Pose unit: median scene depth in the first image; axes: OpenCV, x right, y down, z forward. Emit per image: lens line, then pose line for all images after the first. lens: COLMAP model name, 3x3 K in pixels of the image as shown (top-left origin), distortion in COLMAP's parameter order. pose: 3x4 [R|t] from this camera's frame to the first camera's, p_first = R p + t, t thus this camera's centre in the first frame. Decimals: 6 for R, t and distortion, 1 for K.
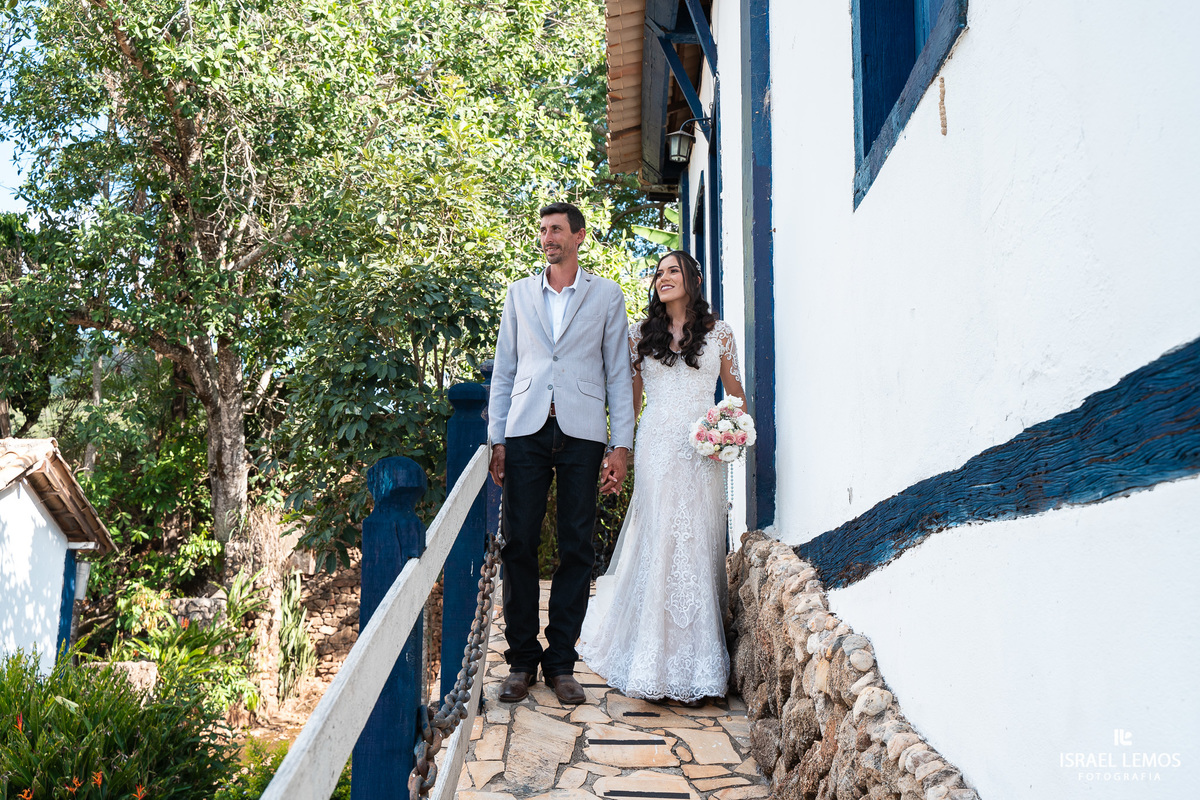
lens RADIAL K [[1418.6, 0, 600.0], [0, 1418.6, 400.0], [0, 0, 1]] dist [0.000664, 0.002876]
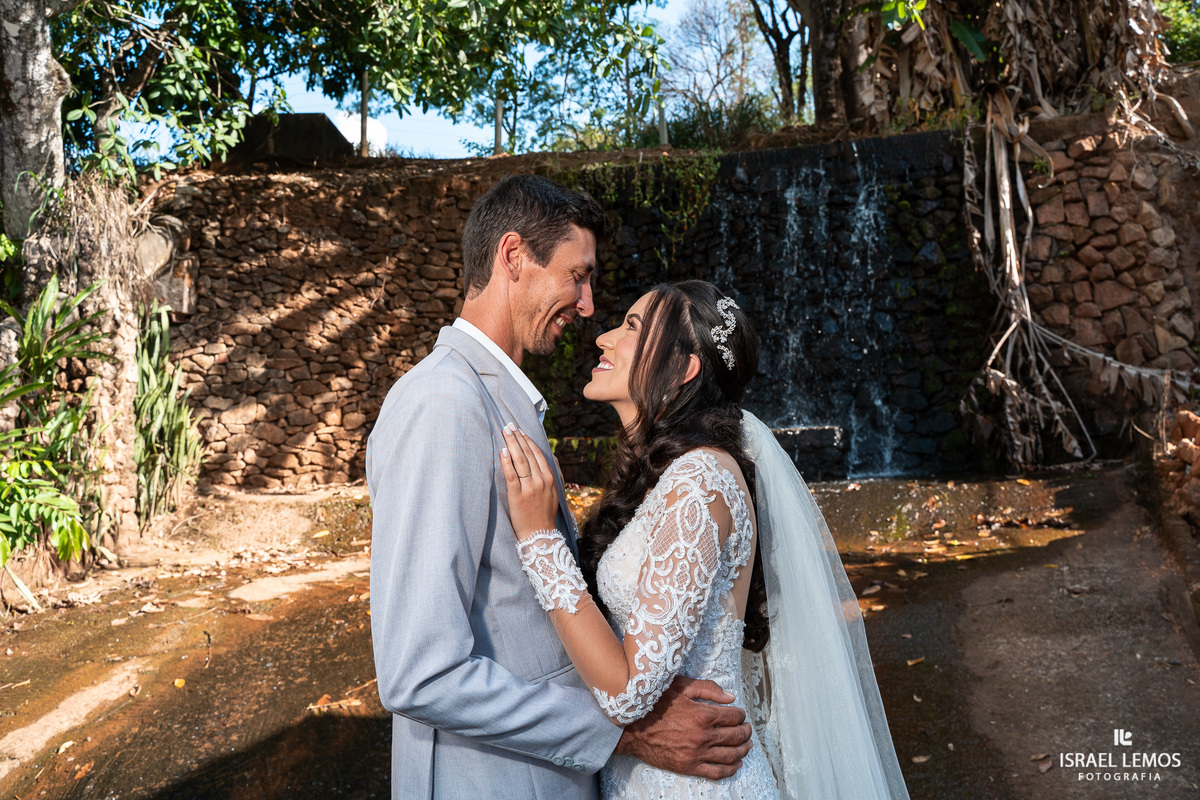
lens RADIAL K [[986.6, 0, 600.0], [0, 986.6, 400.0], [0, 0, 1]] dist [-0.122557, 0.105008]
pose [[0.975707, -0.015277, 0.218548, -0.129668], [-0.012457, 0.992084, 0.124961, 0.113216], [-0.218727, -0.124647, 0.967792, 0.590711]]
